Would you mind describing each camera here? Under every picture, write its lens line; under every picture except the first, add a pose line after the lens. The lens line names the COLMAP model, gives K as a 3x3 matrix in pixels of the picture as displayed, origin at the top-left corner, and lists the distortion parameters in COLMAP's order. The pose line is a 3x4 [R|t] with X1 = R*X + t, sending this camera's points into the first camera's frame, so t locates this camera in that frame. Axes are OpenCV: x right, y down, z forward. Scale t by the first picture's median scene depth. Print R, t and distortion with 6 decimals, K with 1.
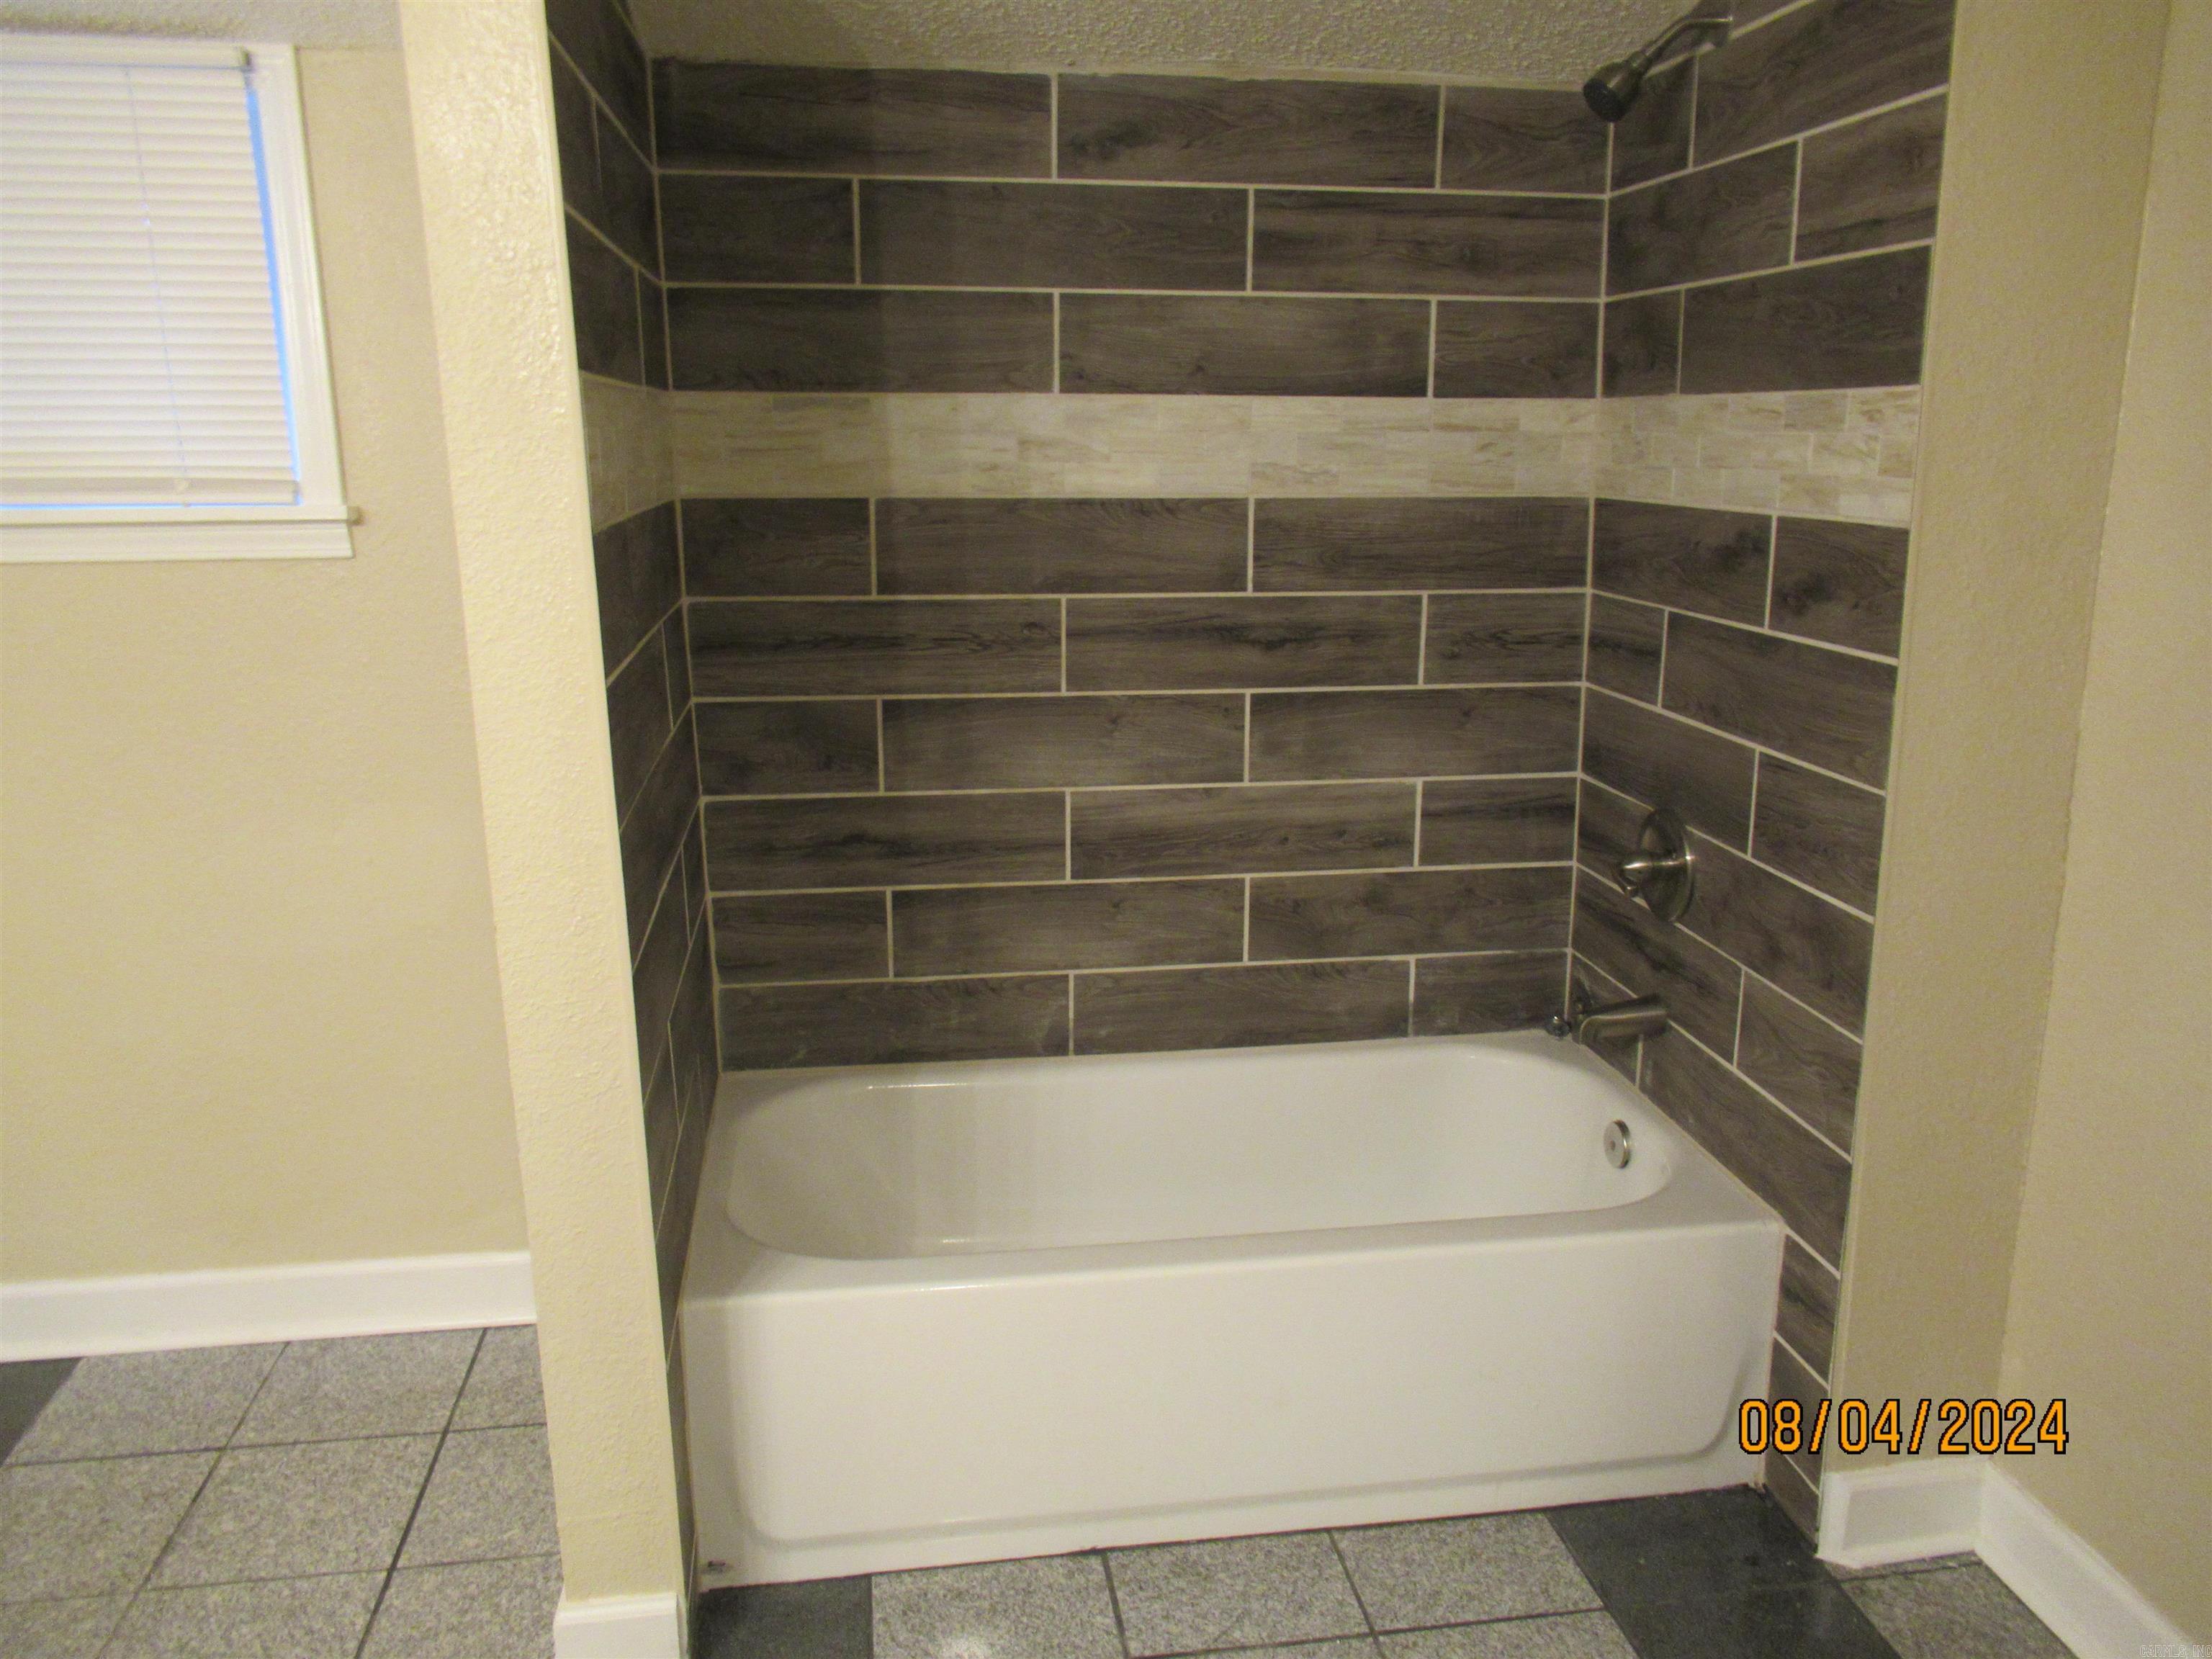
lens RADIAL K [[1653.9, 0, 1102.2], [0, 1653.9, 811.1], [0, 0, 1]] dist [-0.008304, -0.001181]
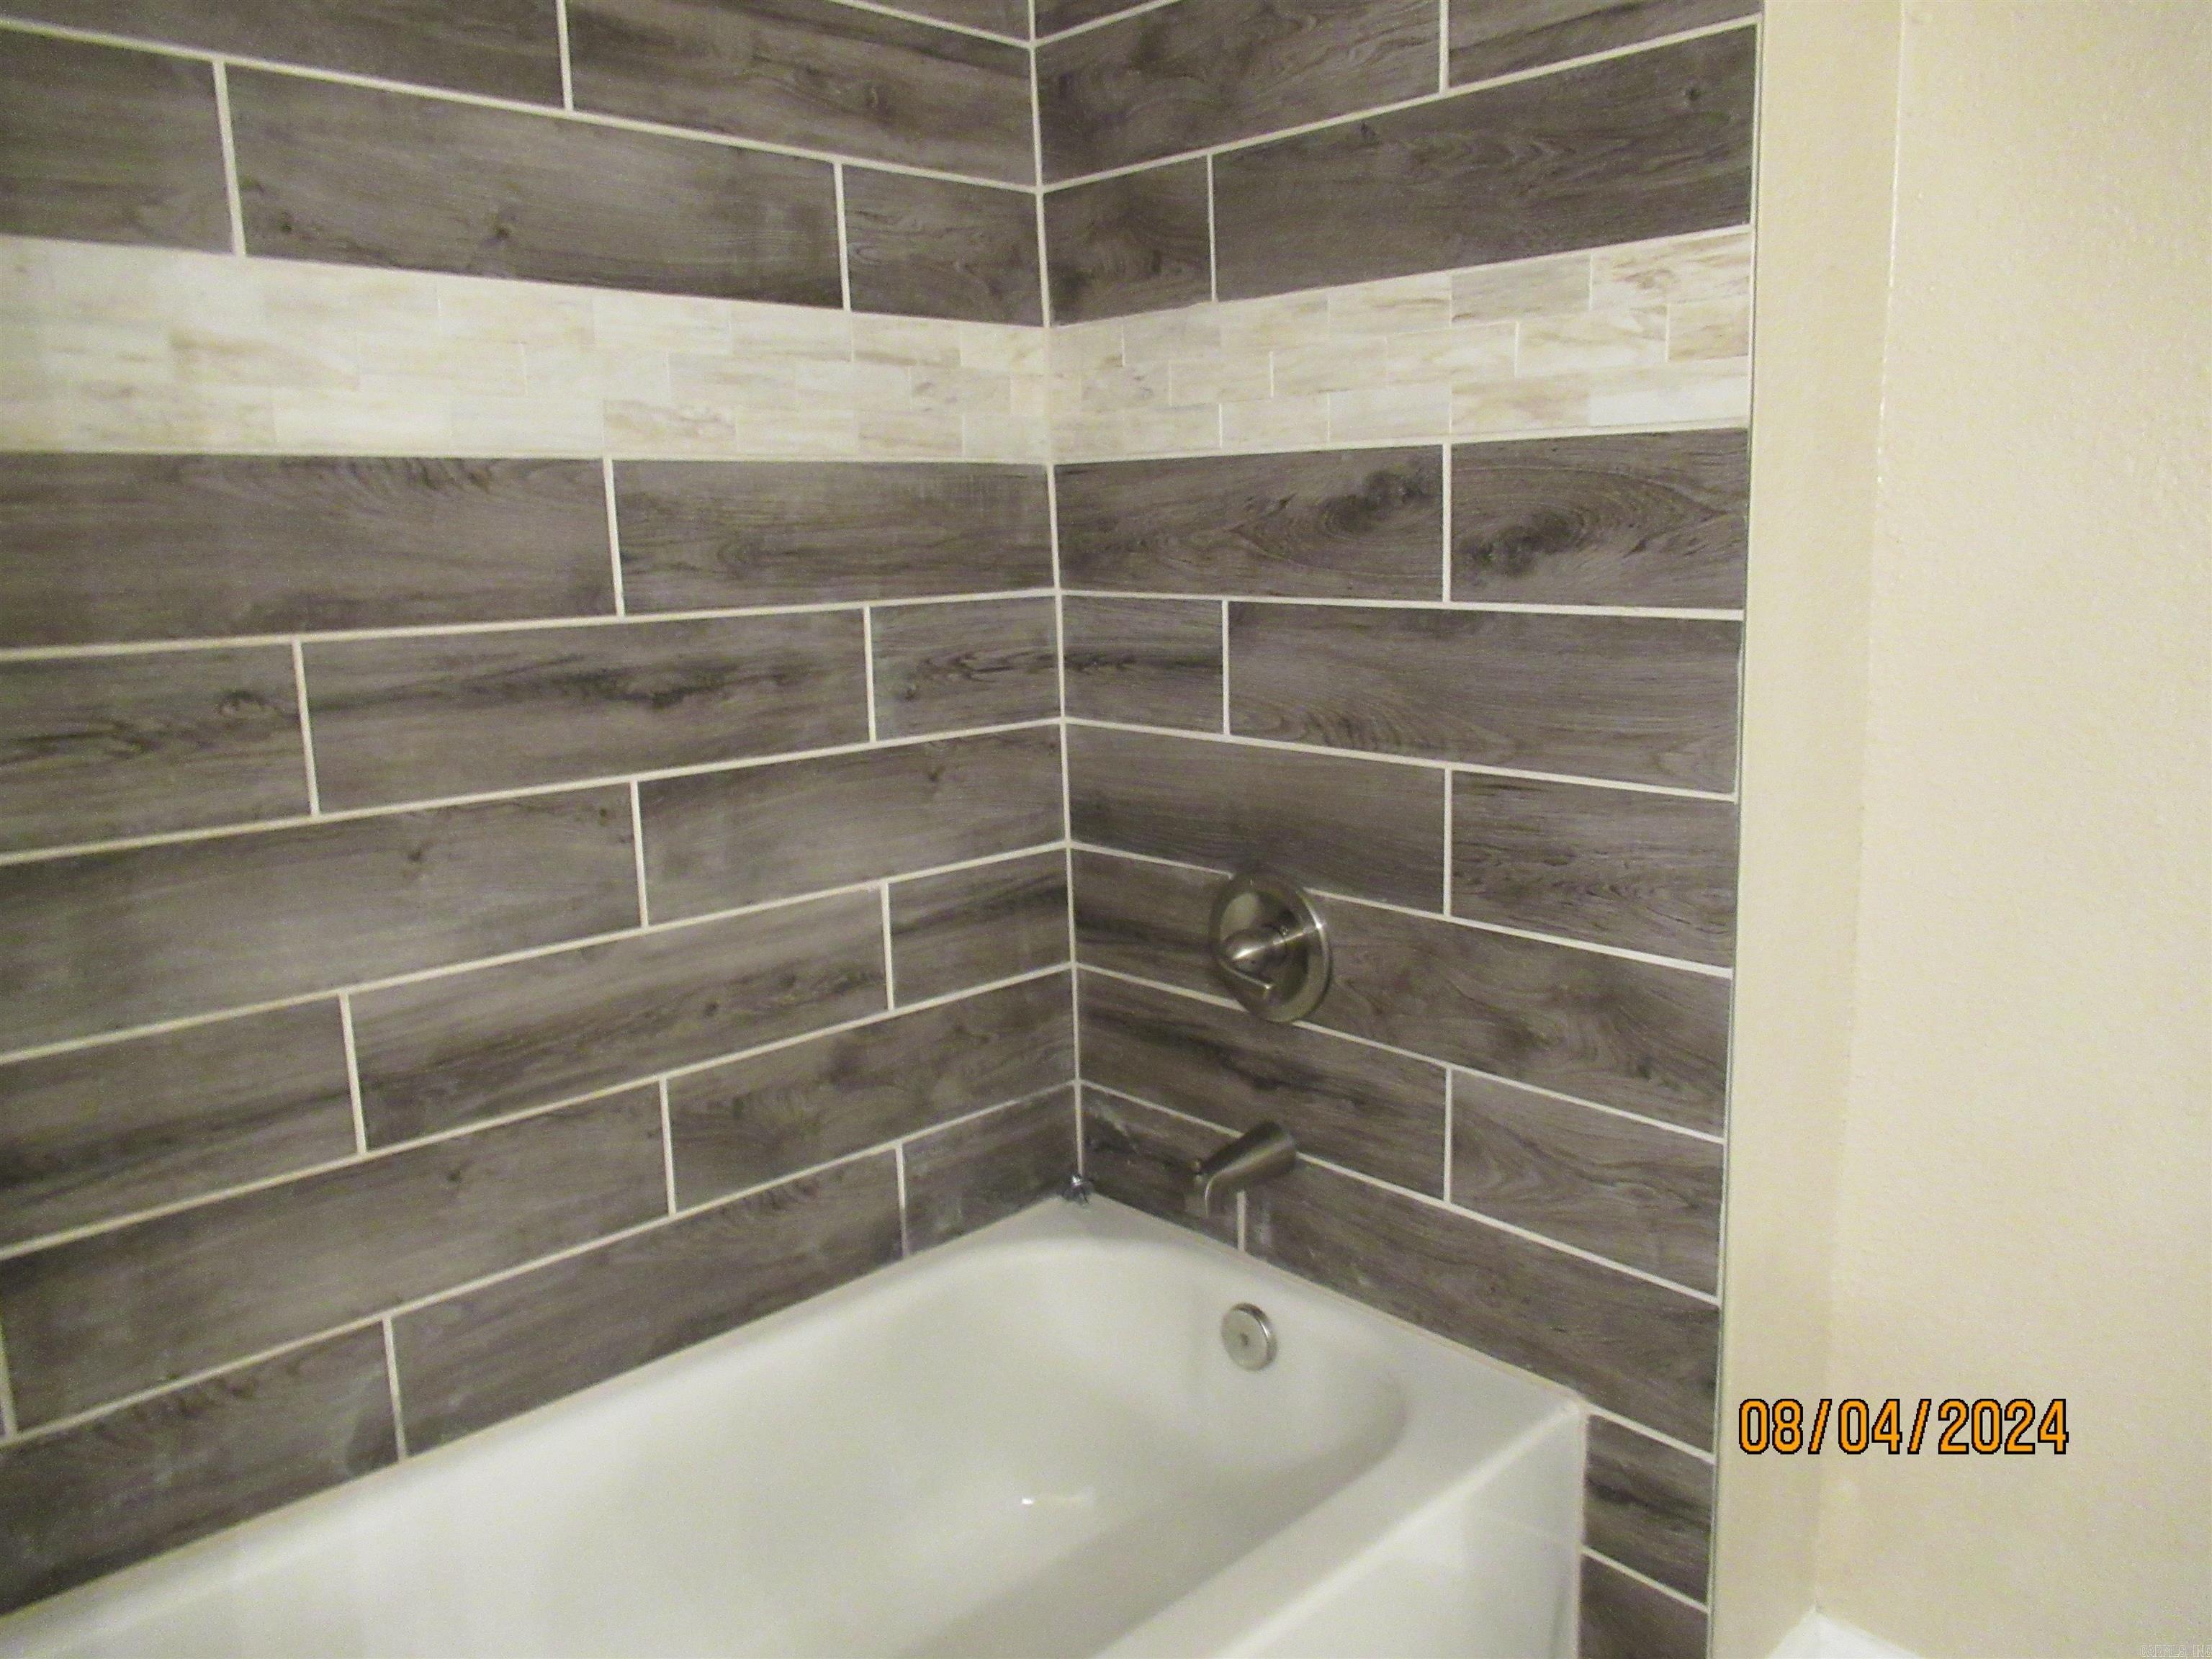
lens RADIAL K [[1653.9, 0, 1106.2], [0, 1653.9, 834.2], [0, 0, 1]] dist [-0.008304, -0.001181]
pose [[0.813602, -0.127646, 0.567237, -0.122009], [0.151208, 0.988486, 0.005558, -0.030225], [-0.561416, 0.081249, 0.823536, 0.416103]]
